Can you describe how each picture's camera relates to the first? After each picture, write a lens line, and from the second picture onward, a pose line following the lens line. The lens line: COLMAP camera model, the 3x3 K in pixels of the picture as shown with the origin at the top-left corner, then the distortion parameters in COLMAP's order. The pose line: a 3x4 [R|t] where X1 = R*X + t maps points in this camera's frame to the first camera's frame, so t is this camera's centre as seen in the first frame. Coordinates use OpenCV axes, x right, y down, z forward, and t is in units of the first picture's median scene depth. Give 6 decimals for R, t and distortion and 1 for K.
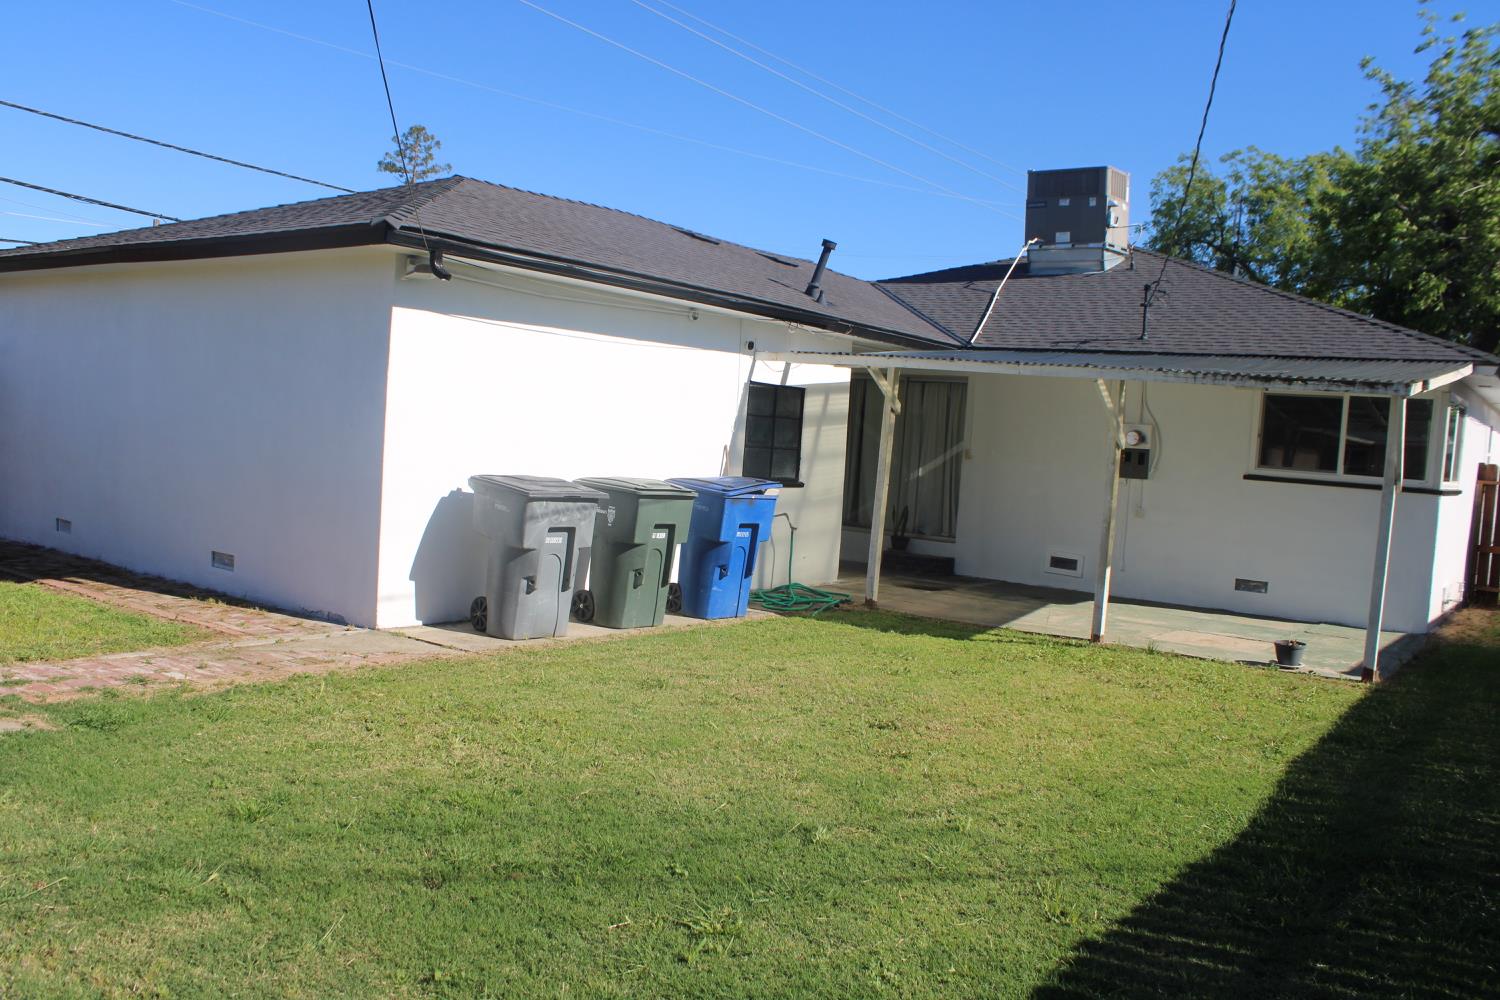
lens RADIAL K [[1247.6, 0, 745.9], [0, 1247.6, 510.8], [0, 0, 1]] dist [-0.168950, 0.171959]
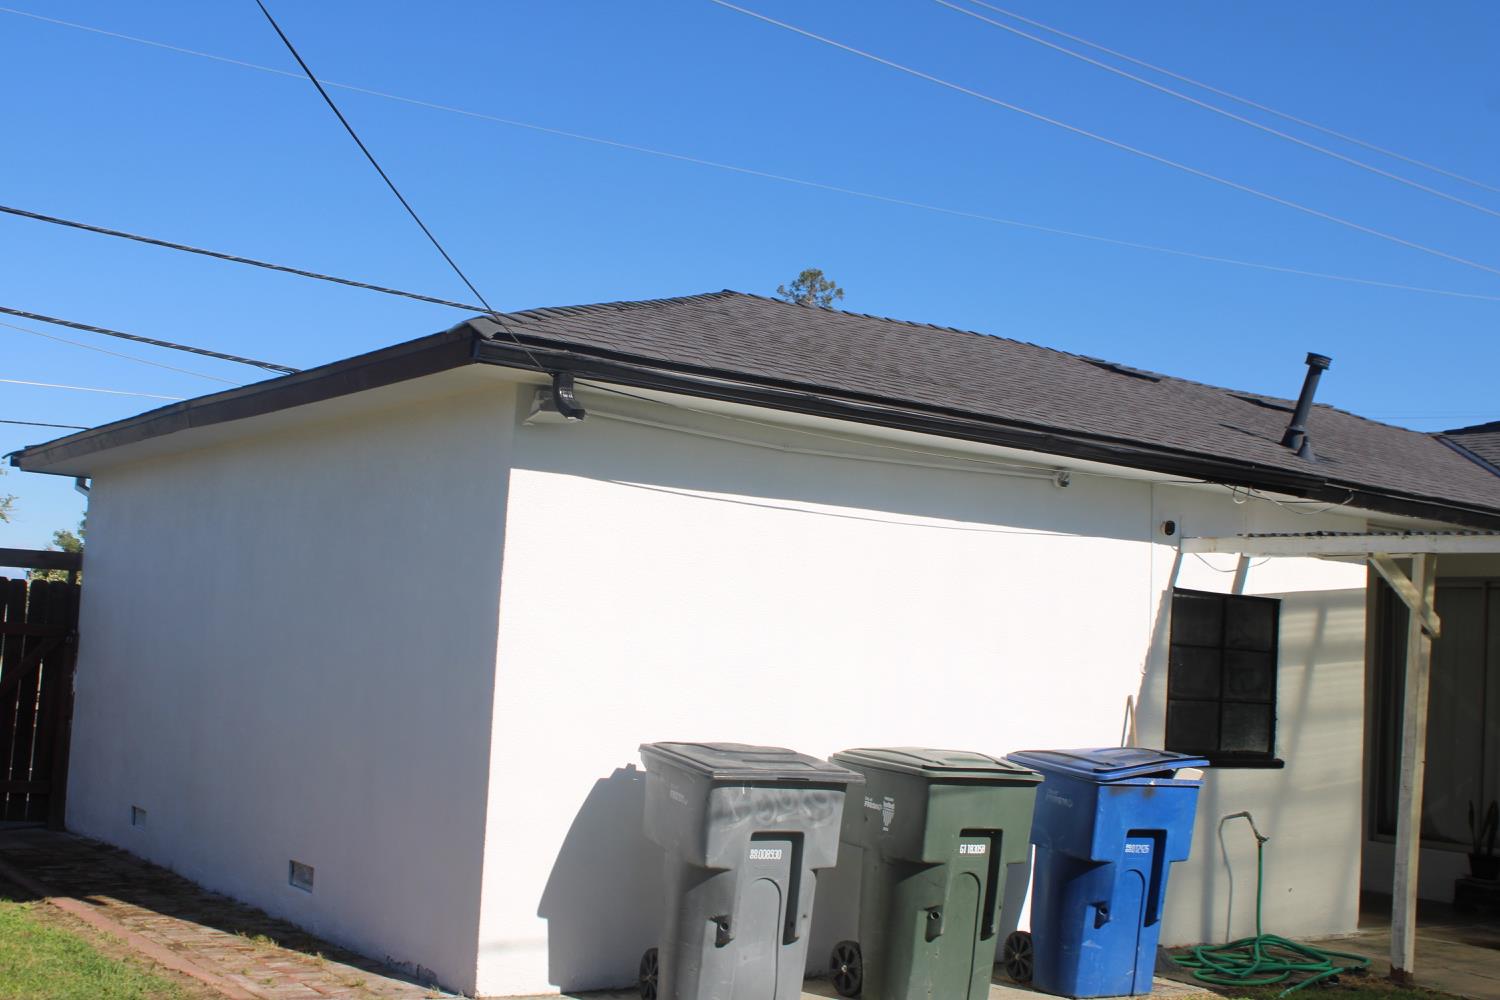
lens RADIAL K [[1756.0, 0, 752.2], [0, 1756.0, 509.6], [0, 0, 1]] dist [-0.104670, 0.148658]
pose [[0.949549, -0.040908, -0.310938, 0.077238], [-0.012252, 0.985860, -0.167121, 0.001093], [0.313378, 0.162499, 0.935622, 0.156412]]
